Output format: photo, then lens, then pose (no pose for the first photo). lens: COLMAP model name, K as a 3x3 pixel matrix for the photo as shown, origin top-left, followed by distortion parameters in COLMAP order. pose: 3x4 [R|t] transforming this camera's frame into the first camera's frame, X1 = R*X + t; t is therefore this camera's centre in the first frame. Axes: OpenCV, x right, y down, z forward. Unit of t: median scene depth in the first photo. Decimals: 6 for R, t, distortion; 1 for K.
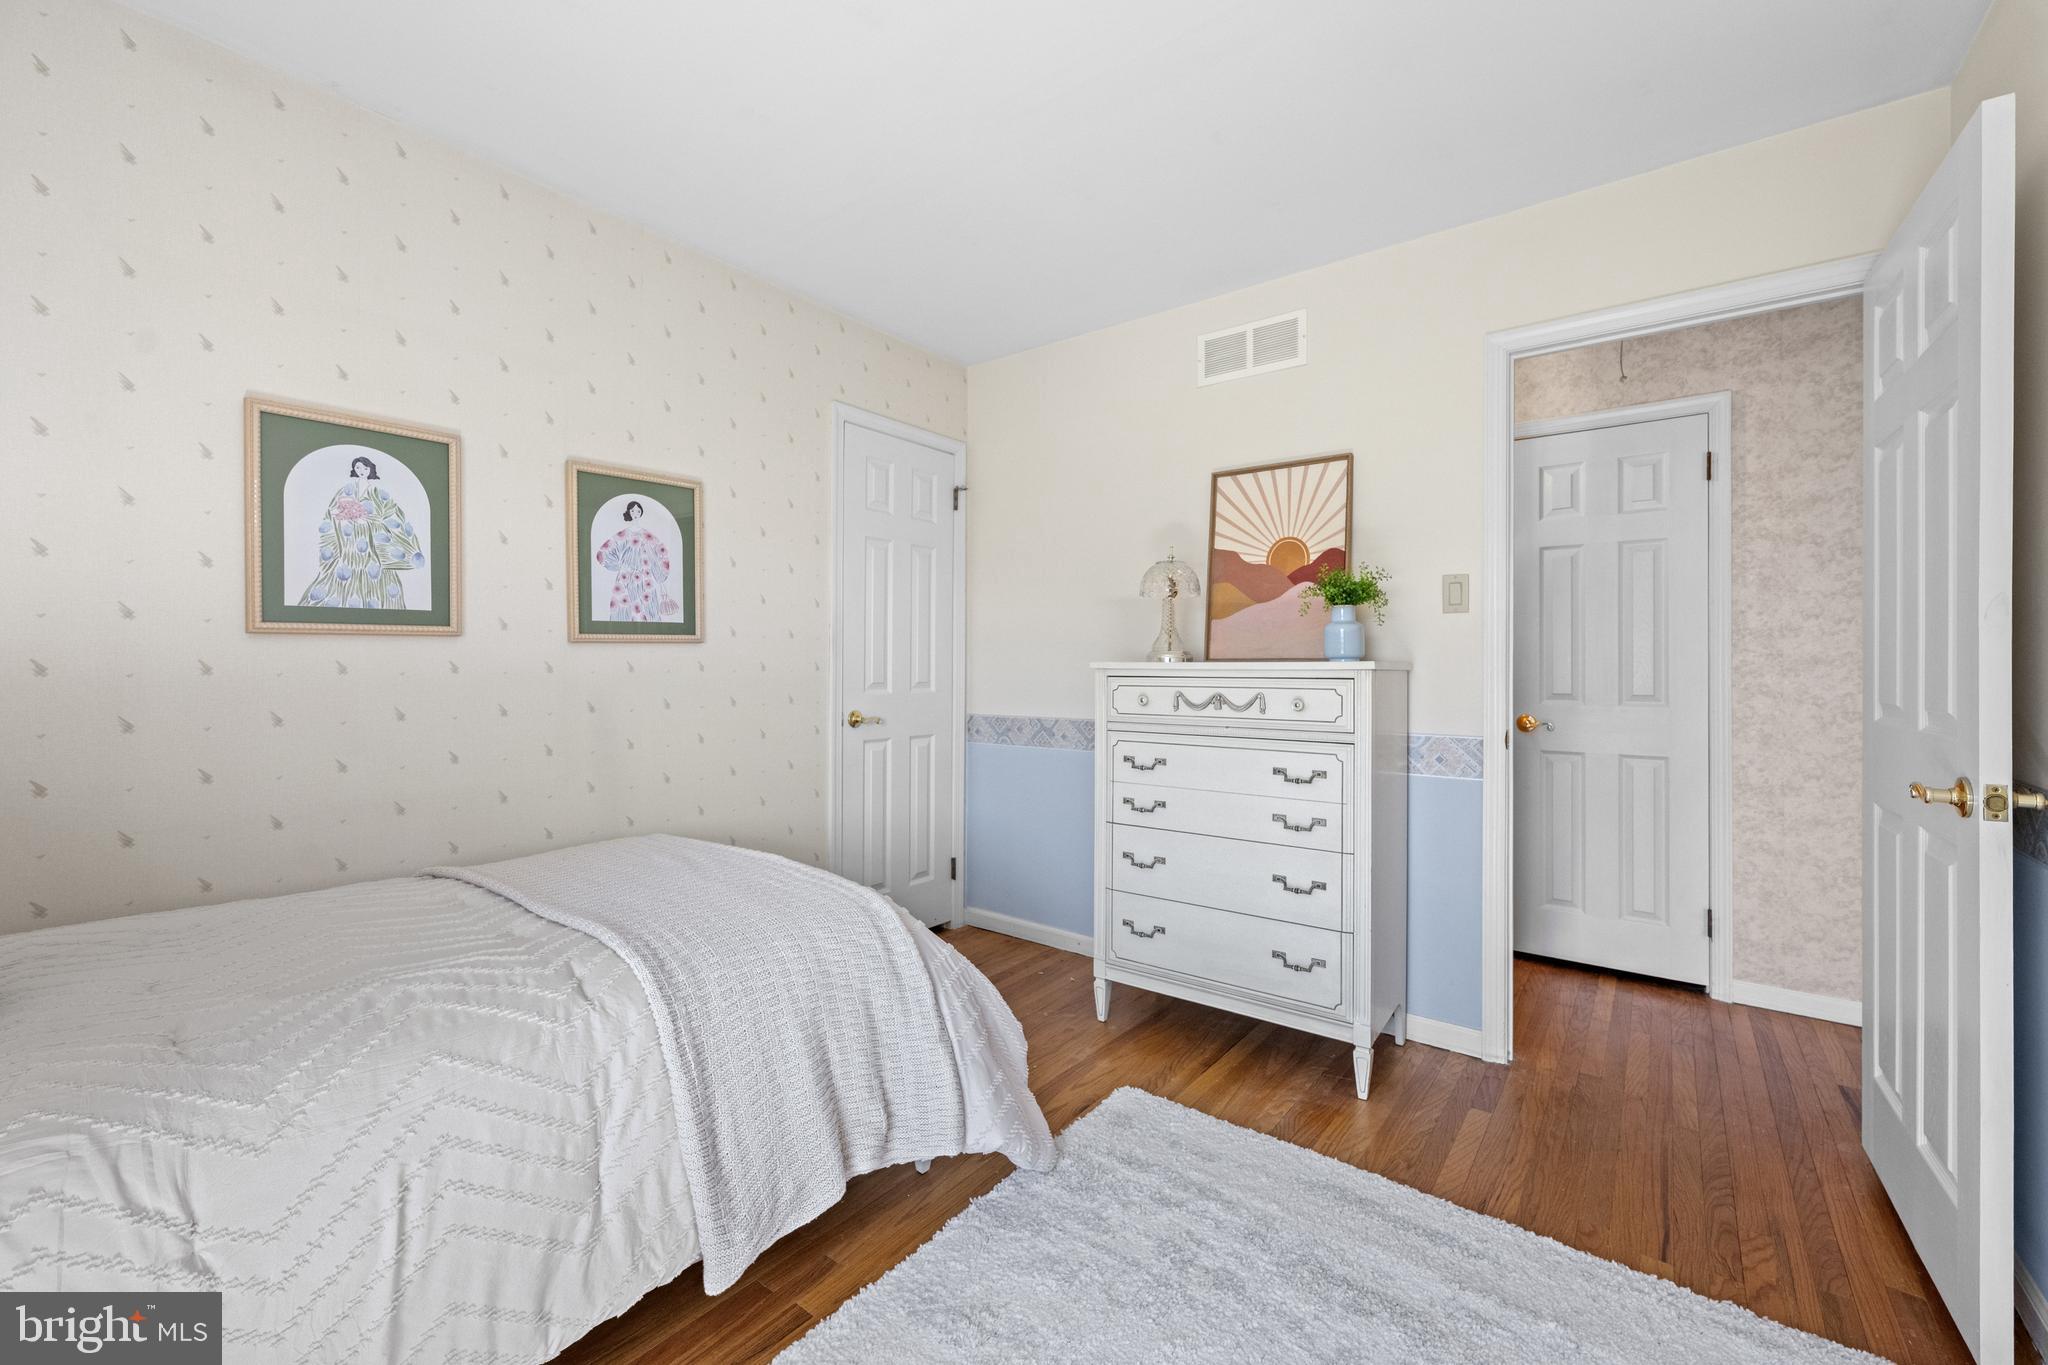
lens RADIAL K [[817.1, 0, 1019.5], [0, 817.1, 670.1], [0, 0, 1]] dist [-0.003645, 0.000137]
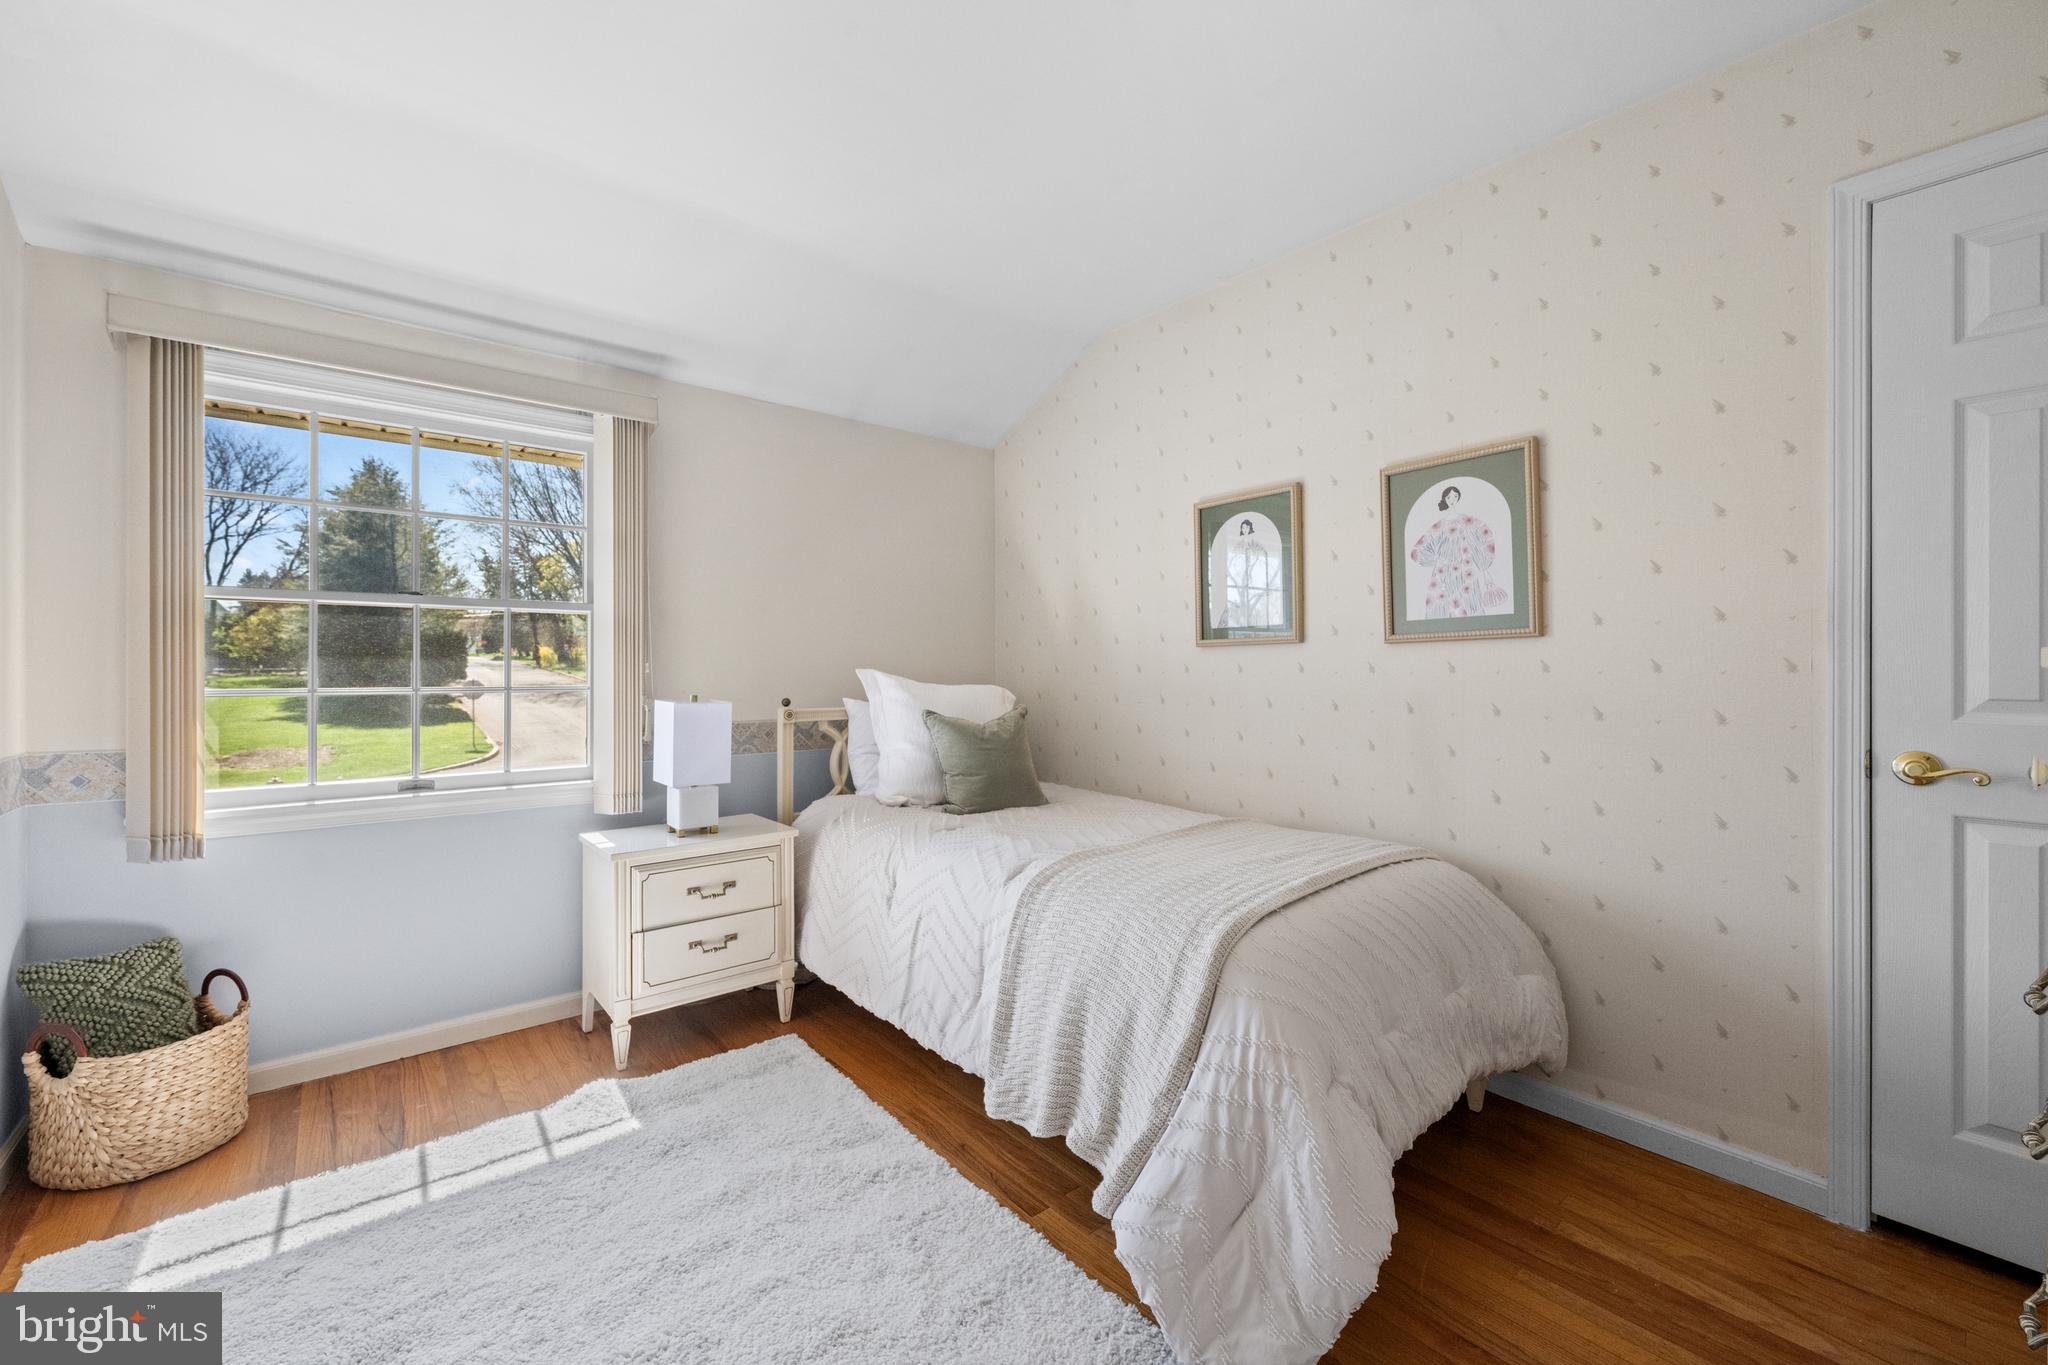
lens RADIAL K [[817.1, 0, 1019.2], [0, 817.1, 673.5], [0, 0, 1]] dist [-0.003645, 0.000137]
pose [[-0.207292, 0.008877, -0.978239, 0.537146], [-0.000369, 0.999958, 0.009152, -0.005232], [0.978279, 0.002259, -0.207280, 0.728547]]
